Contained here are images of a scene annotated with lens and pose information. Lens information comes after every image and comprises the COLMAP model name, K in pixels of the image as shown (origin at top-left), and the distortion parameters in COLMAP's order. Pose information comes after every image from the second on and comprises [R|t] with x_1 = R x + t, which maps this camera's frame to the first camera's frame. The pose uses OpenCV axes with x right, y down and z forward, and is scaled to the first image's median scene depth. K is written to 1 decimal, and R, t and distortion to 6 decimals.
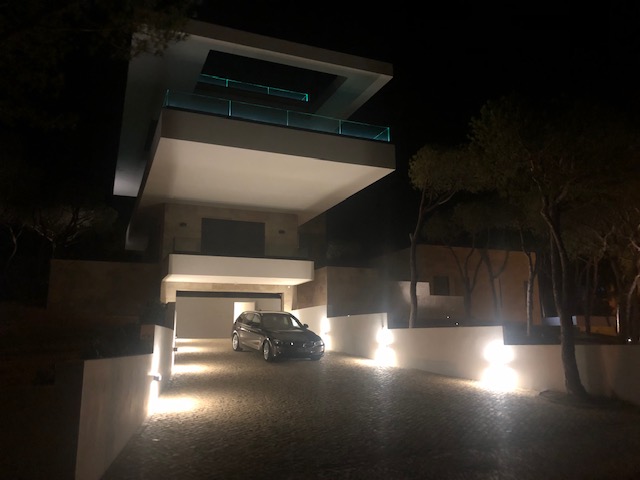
lens RADIAL K [[519.3, 0, 320.0], [0, 519.3, 240.0], [0, 0, 1]] dist [0.016732, -0.005789]
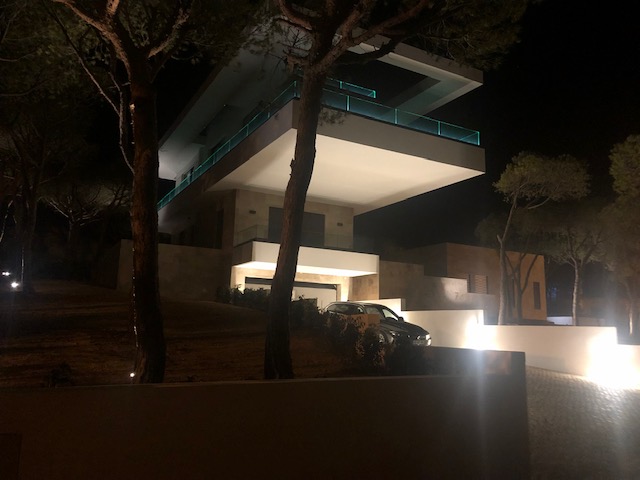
lens RADIAL K [[519.3, 0, 320.0], [0, 519.3, 240.0], [0, 0, 1]] dist [0.016732, -0.005789]
pose [[0.994731, 0.054765, 0.086671, -0.220866], [-0.056266, 0.998304, 0.014965, 0.002597], [-0.085704, -0.019763, 0.996125, -0.016009]]
